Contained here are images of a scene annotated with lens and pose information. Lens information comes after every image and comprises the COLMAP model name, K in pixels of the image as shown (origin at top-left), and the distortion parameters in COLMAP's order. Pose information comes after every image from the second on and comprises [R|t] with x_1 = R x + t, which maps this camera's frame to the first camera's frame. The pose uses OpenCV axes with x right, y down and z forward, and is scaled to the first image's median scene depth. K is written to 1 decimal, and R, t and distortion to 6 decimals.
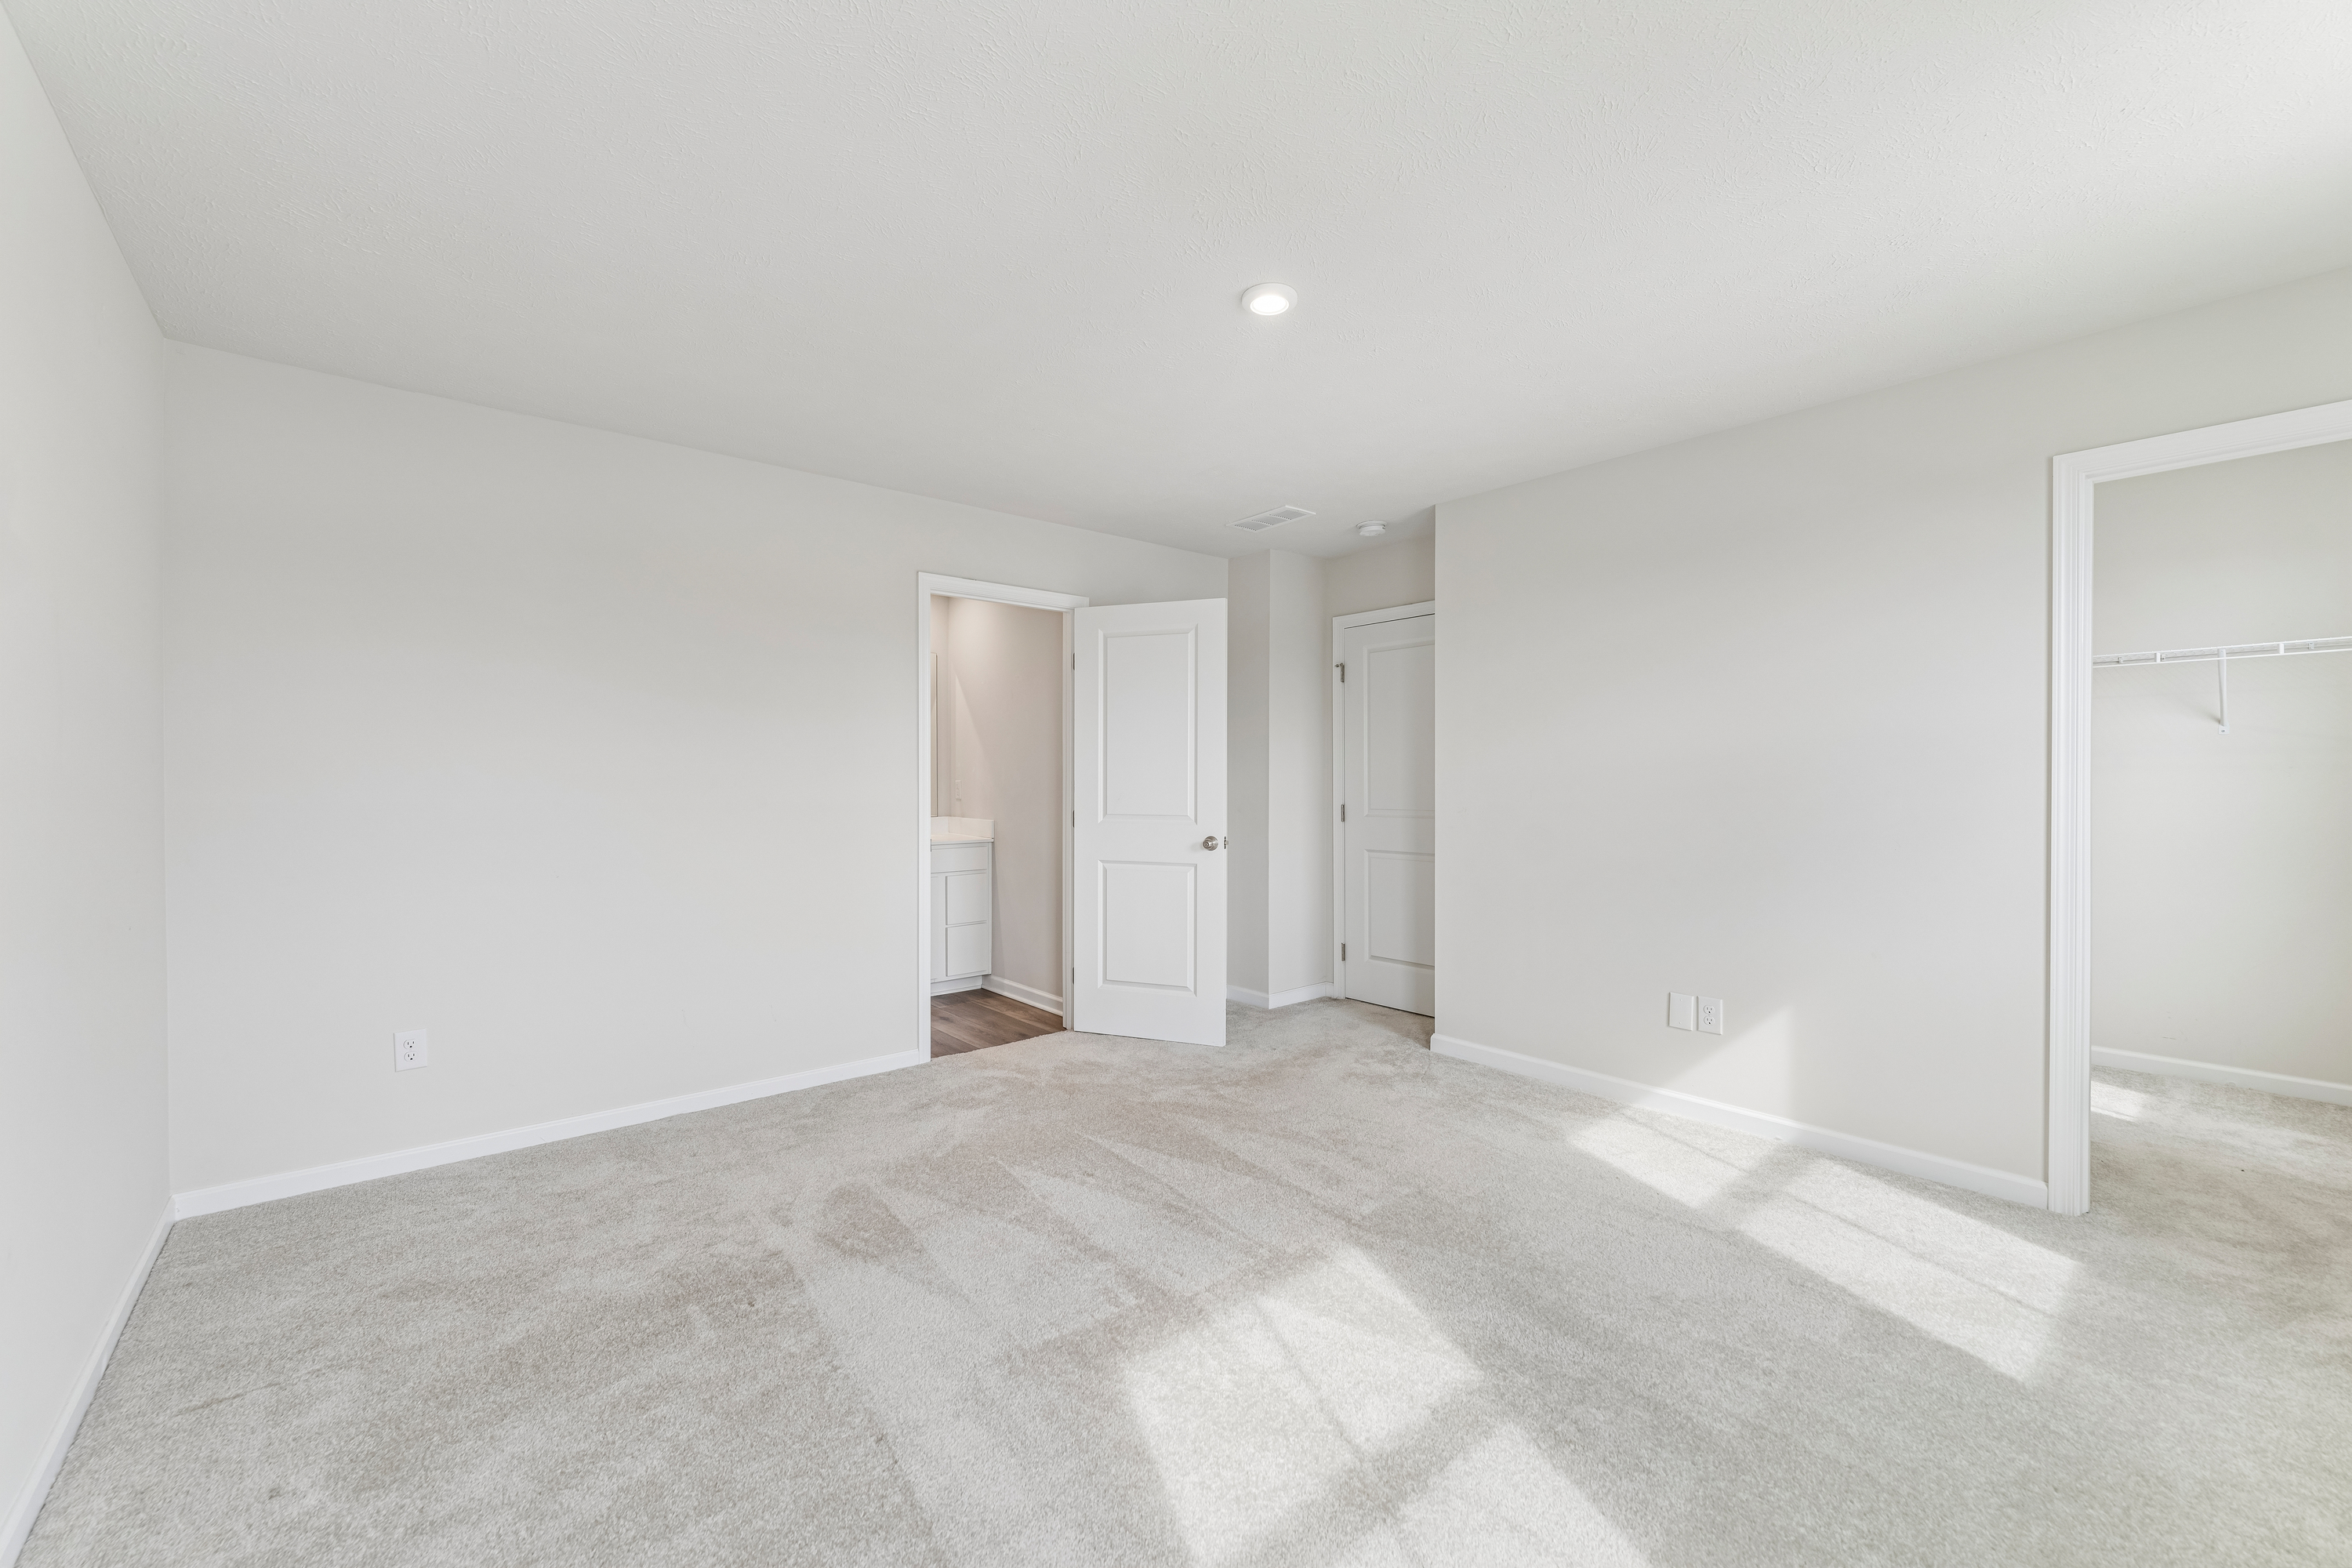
lens RADIAL K [[941.6, 0, 1166.4], [0, 941.6, 785.8], [0, 0, 1]] dist [-0.001359, -0.000198]
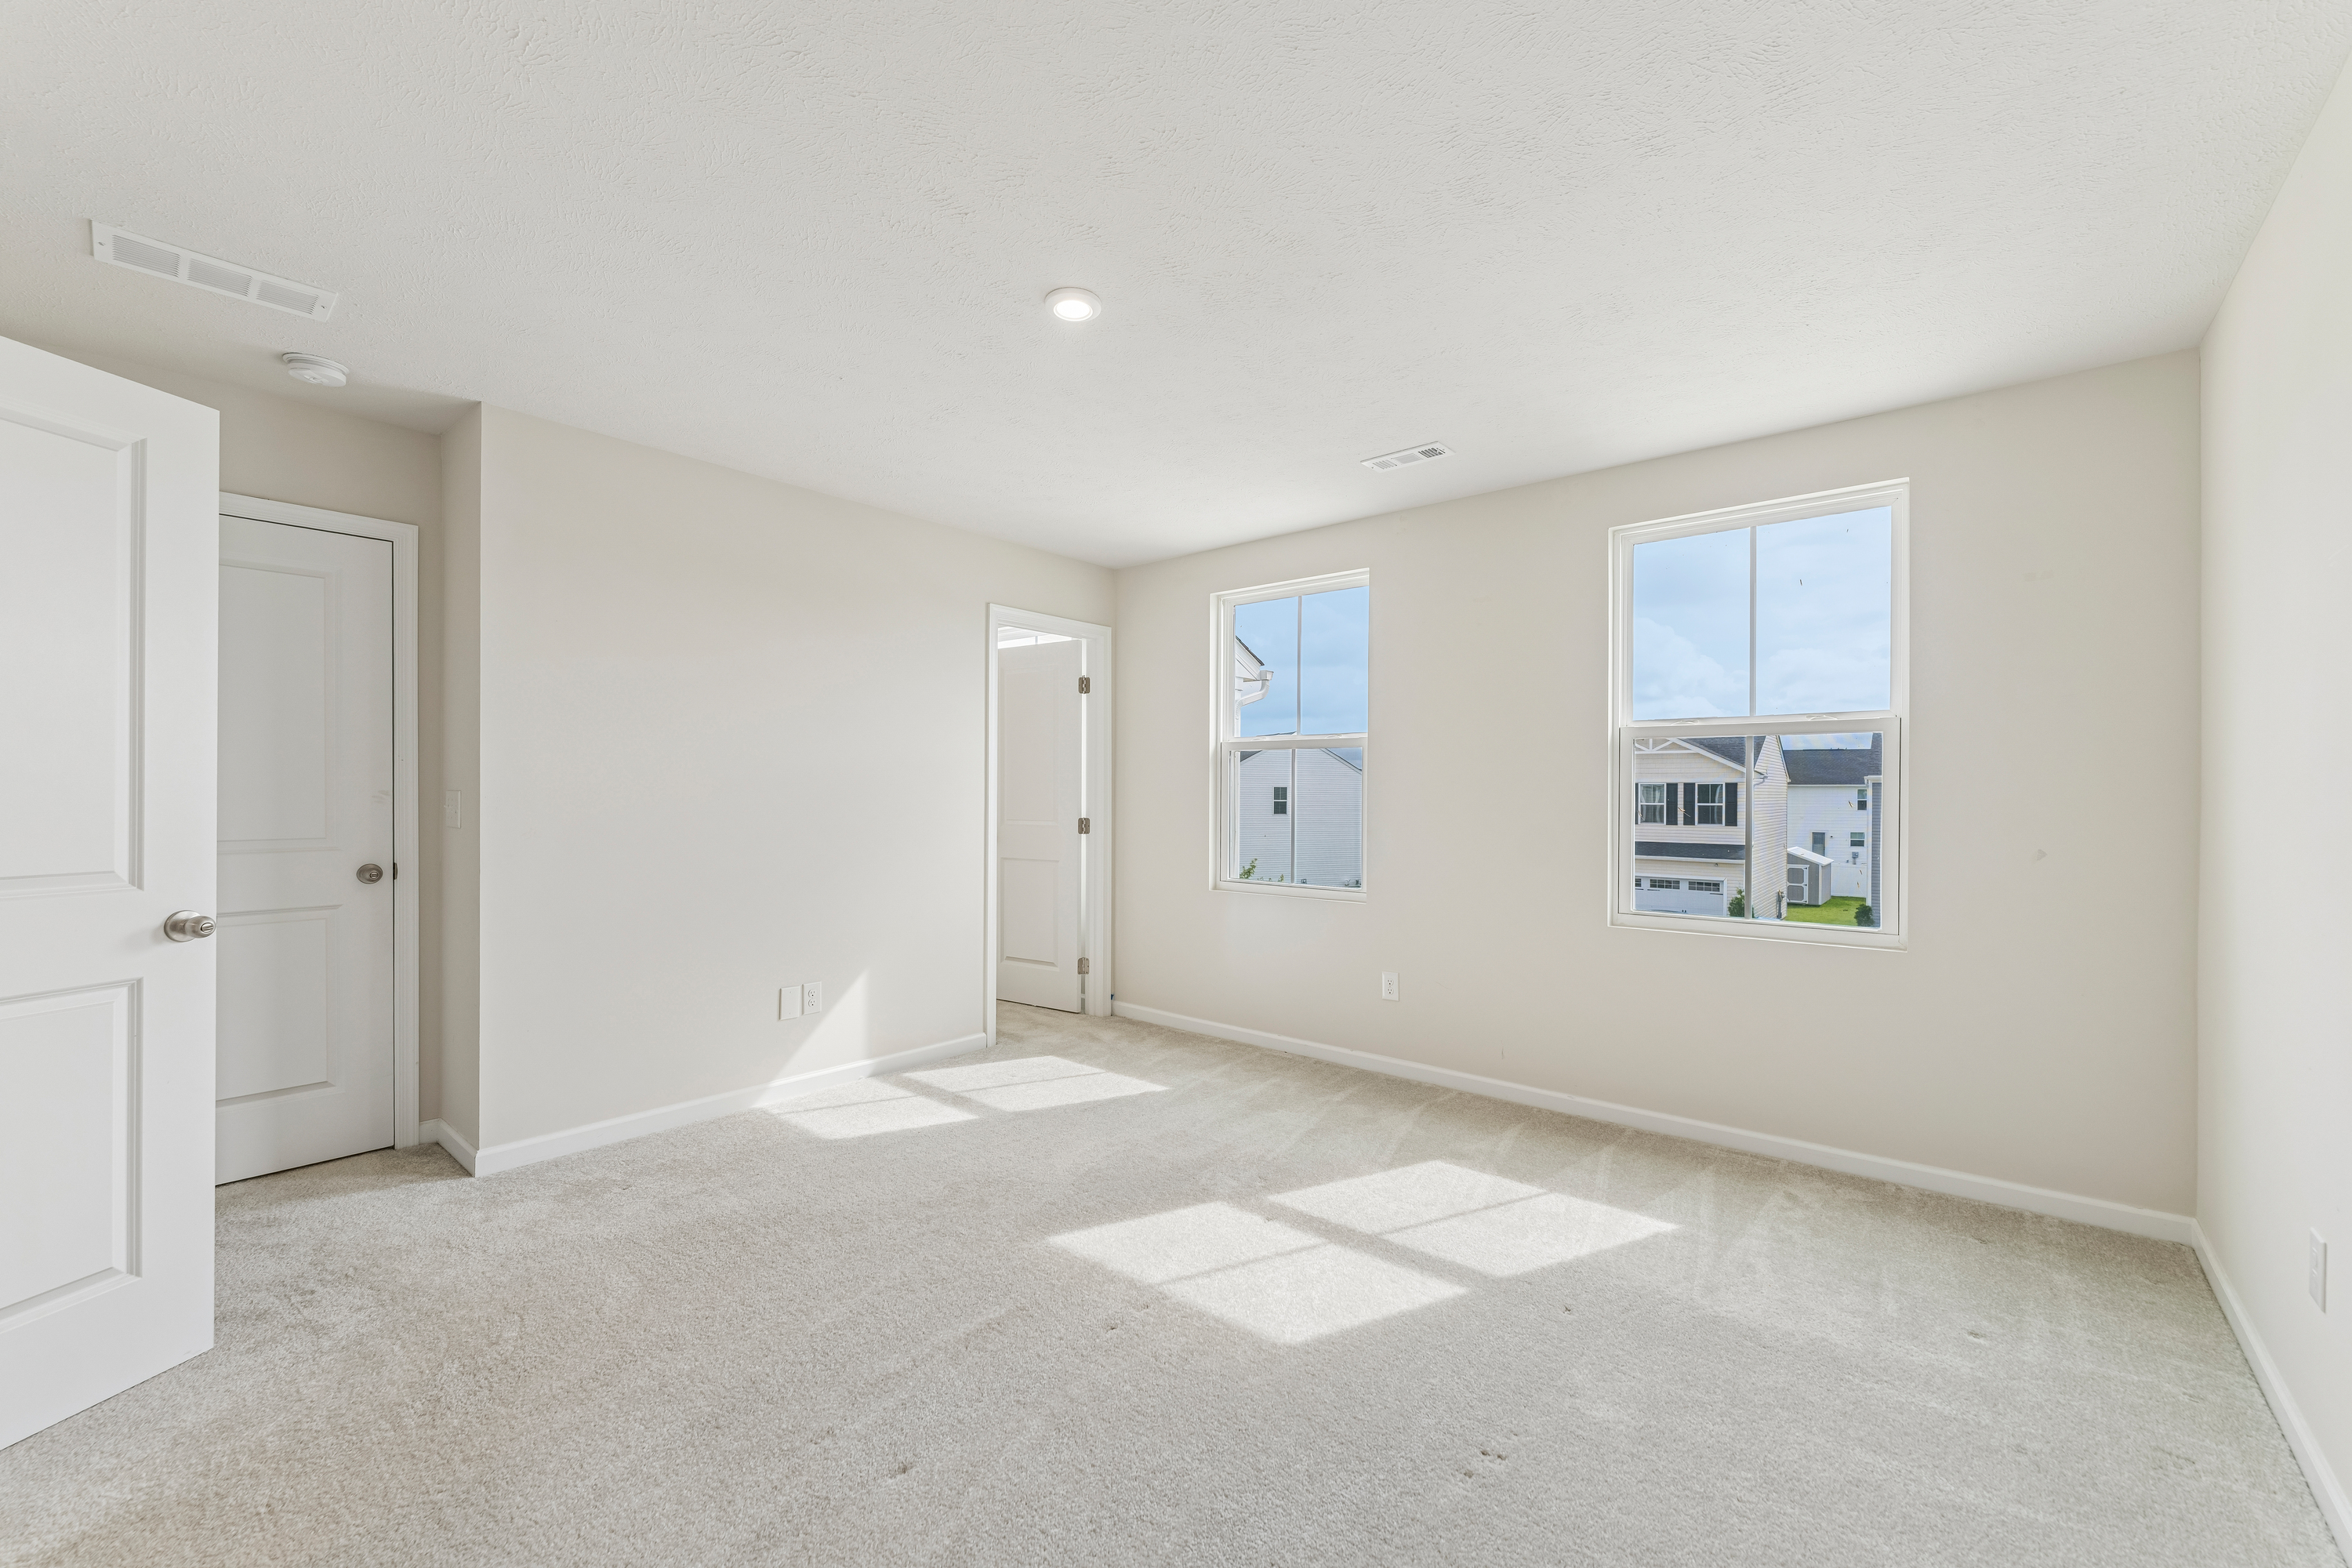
lens RADIAL K [[941.6, 0, 1179.1], [0, 941.6, 790.3], [0, 0, 1]] dist [-0.001359, -0.000198]
pose [[-0.178488, 0.002421, 0.983939, -0.684300], [0.000414, 0.999997, -0.002385, -0.006342], [-0.983942, -0.000019, -0.178488, 0.830147]]
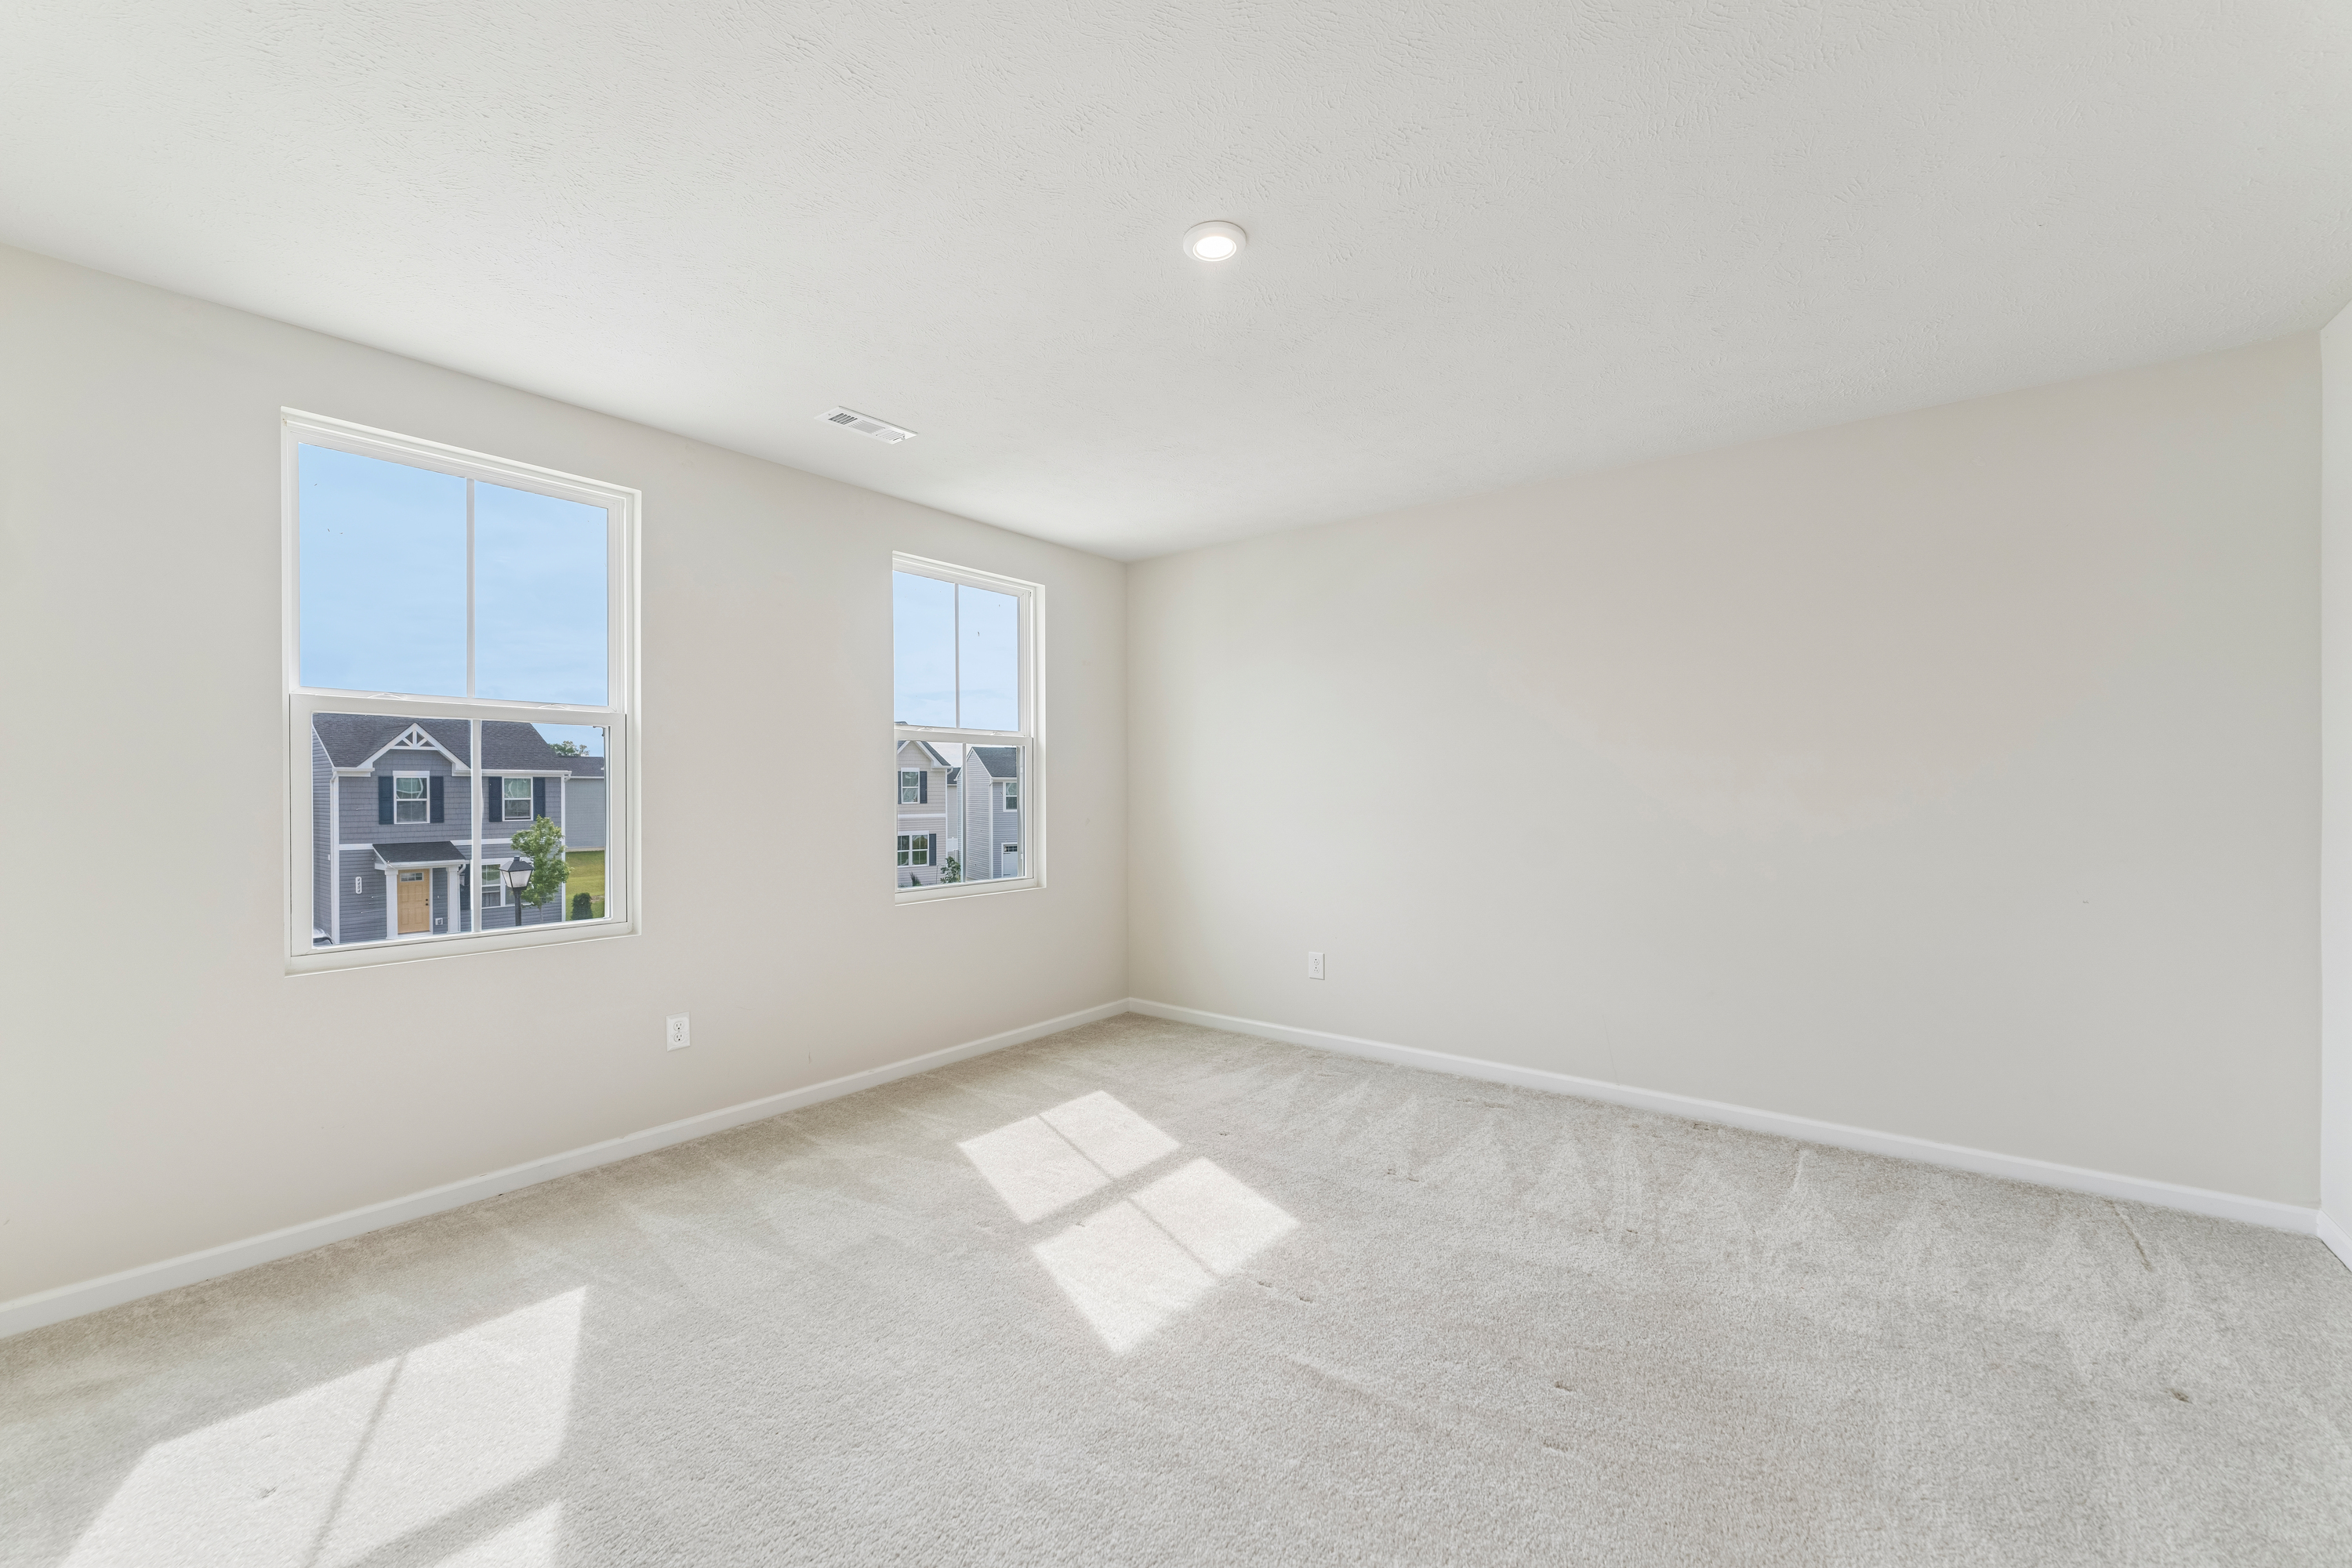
lens RADIAL K [[941.6, 0, 1173.5], [0, 941.6, 793.5], [0, 0, 1]] dist [-0.001359, -0.000198]
pose [[-0.975905, -0.002933, -0.218174, 0.267003], [-0.006787, 0.999834, 0.016920, -0.023725], [0.218088, 0.017993, -0.975763, 1.456233]]
